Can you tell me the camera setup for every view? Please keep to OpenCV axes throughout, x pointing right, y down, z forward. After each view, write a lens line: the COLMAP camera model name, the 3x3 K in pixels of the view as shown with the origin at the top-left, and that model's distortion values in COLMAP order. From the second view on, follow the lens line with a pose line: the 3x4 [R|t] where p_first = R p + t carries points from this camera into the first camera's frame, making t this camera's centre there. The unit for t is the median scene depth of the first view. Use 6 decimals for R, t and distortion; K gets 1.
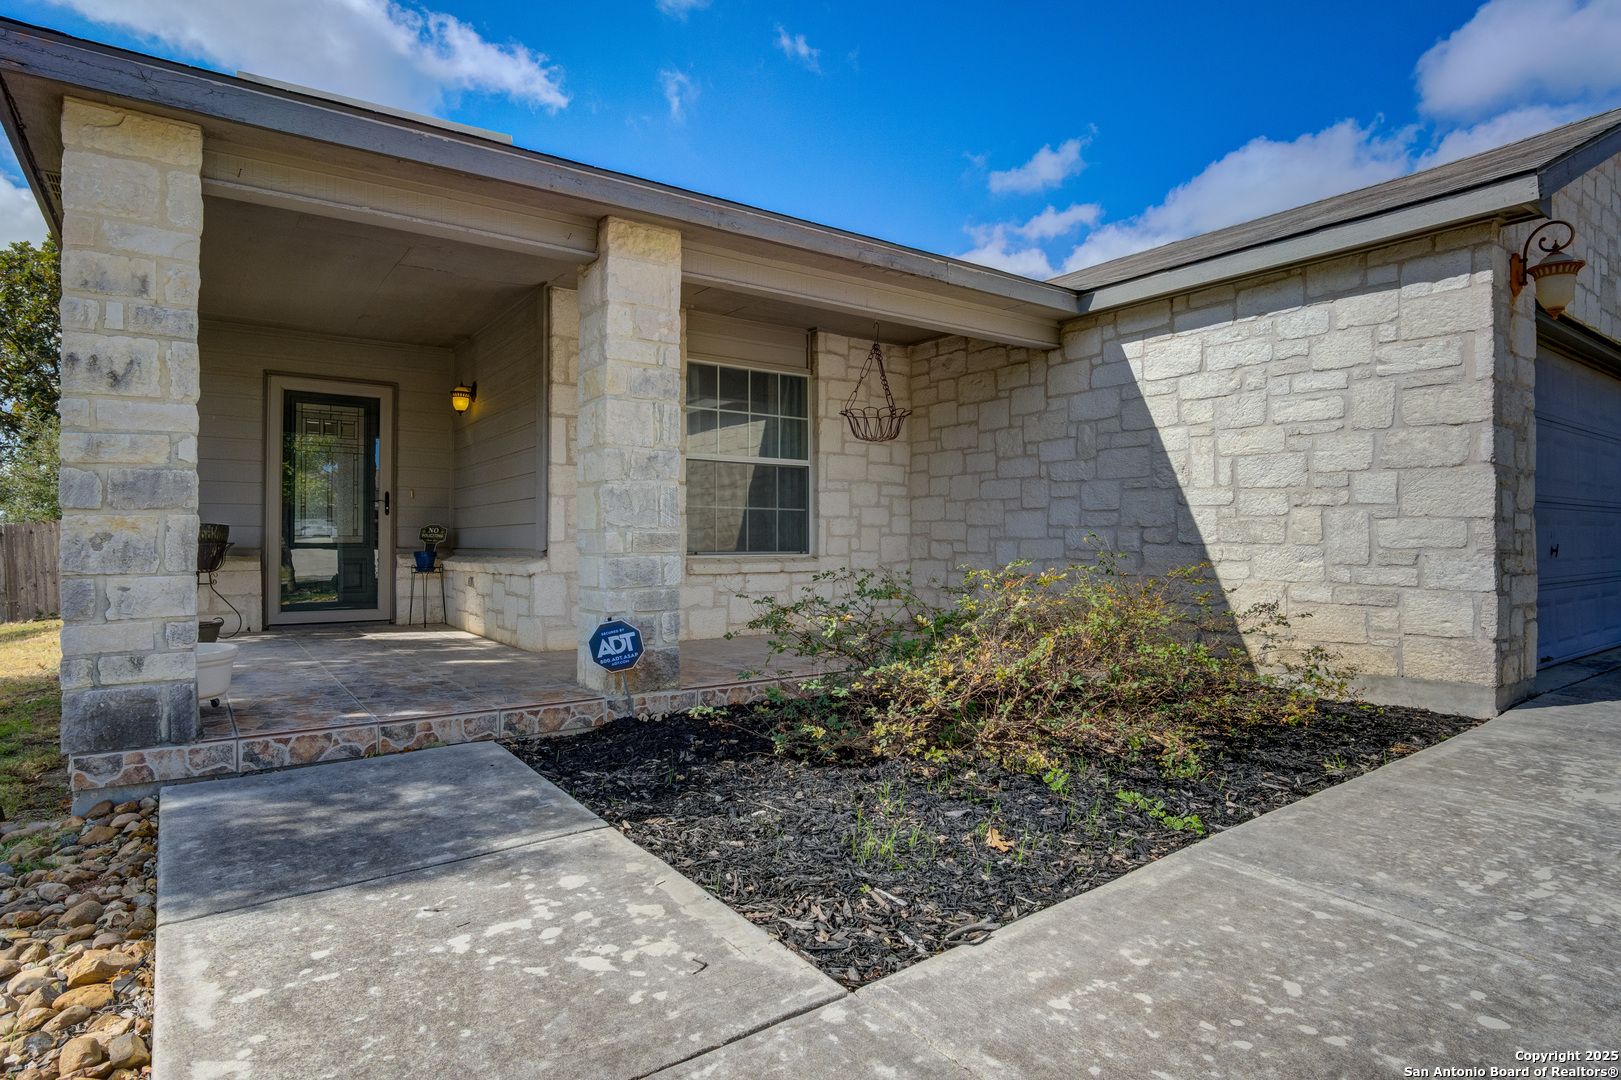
lens RADIAL K [[841.1, 0, 810.1], [0, 841.1, 535.9], [0, 0, 1]] dist [-0.025493, -0.000169]
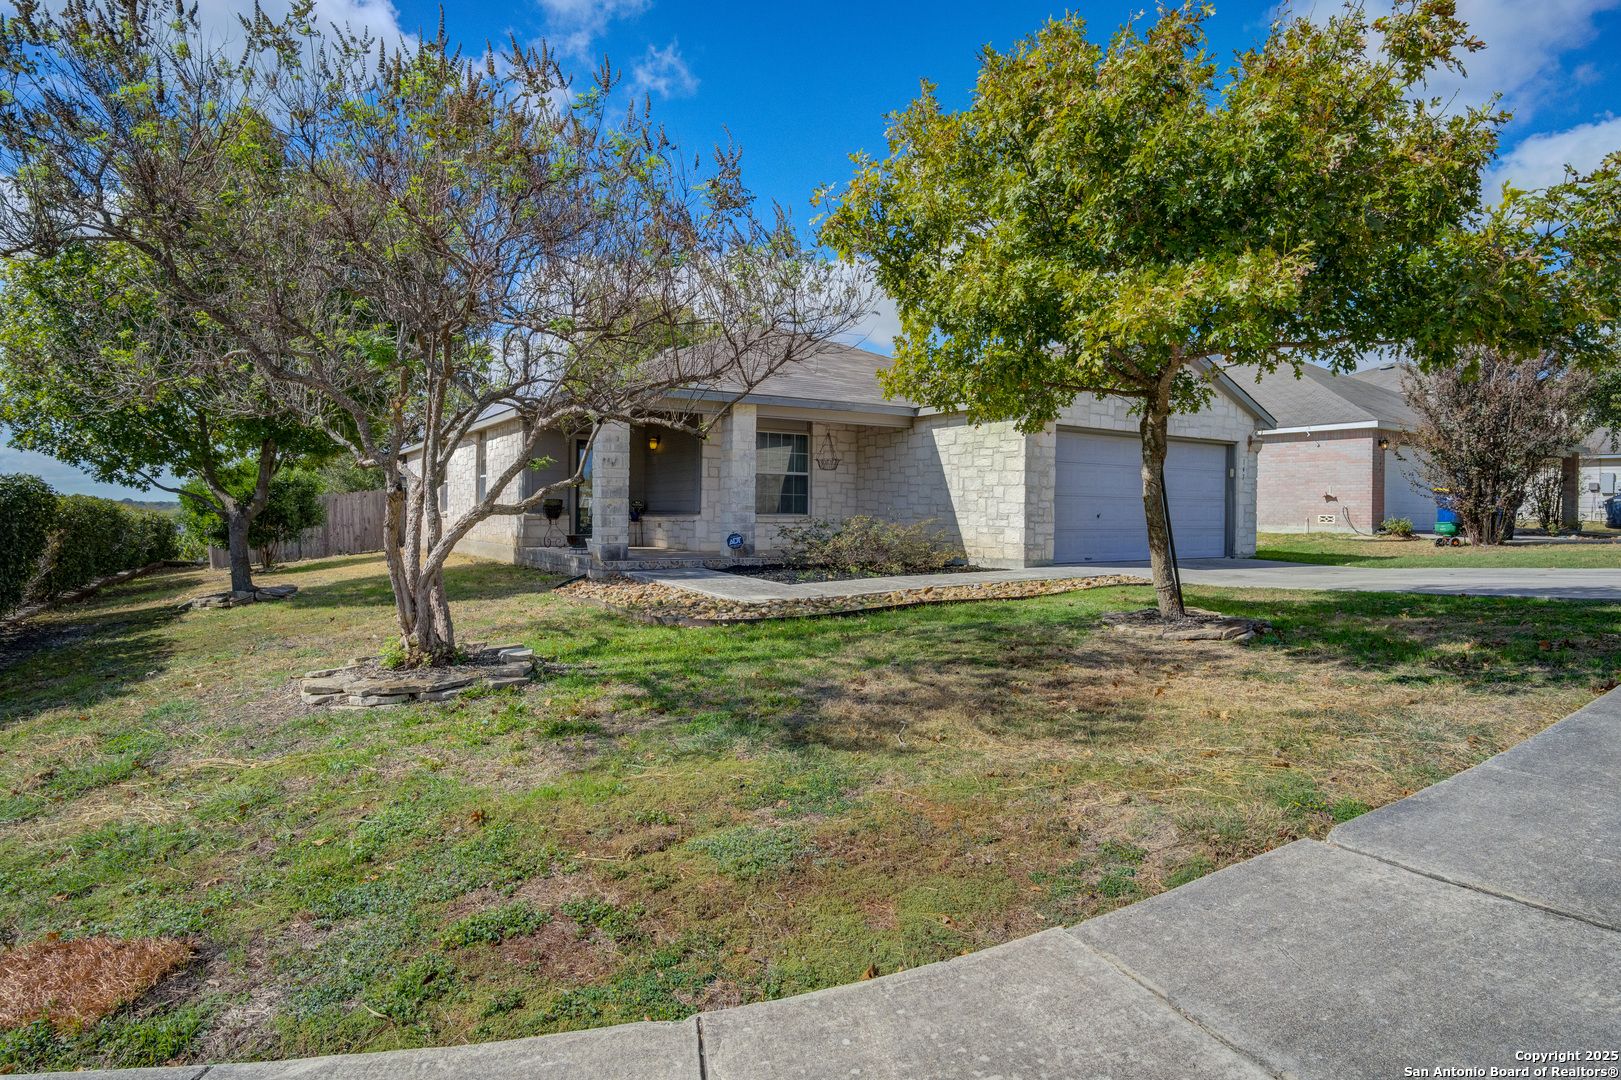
lens RADIAL K [[884.6, 0, 815.6], [0, 884.6, 527.6], [0, 0, 1]] dist [-0.033217, 0.009828]
pose [[0.998780, 0.010783, -0.048196, 0.158551], [-0.009734, 0.999712, 0.021950, 0.004503], [0.048418, -0.021454, 0.998597, -1.607538]]
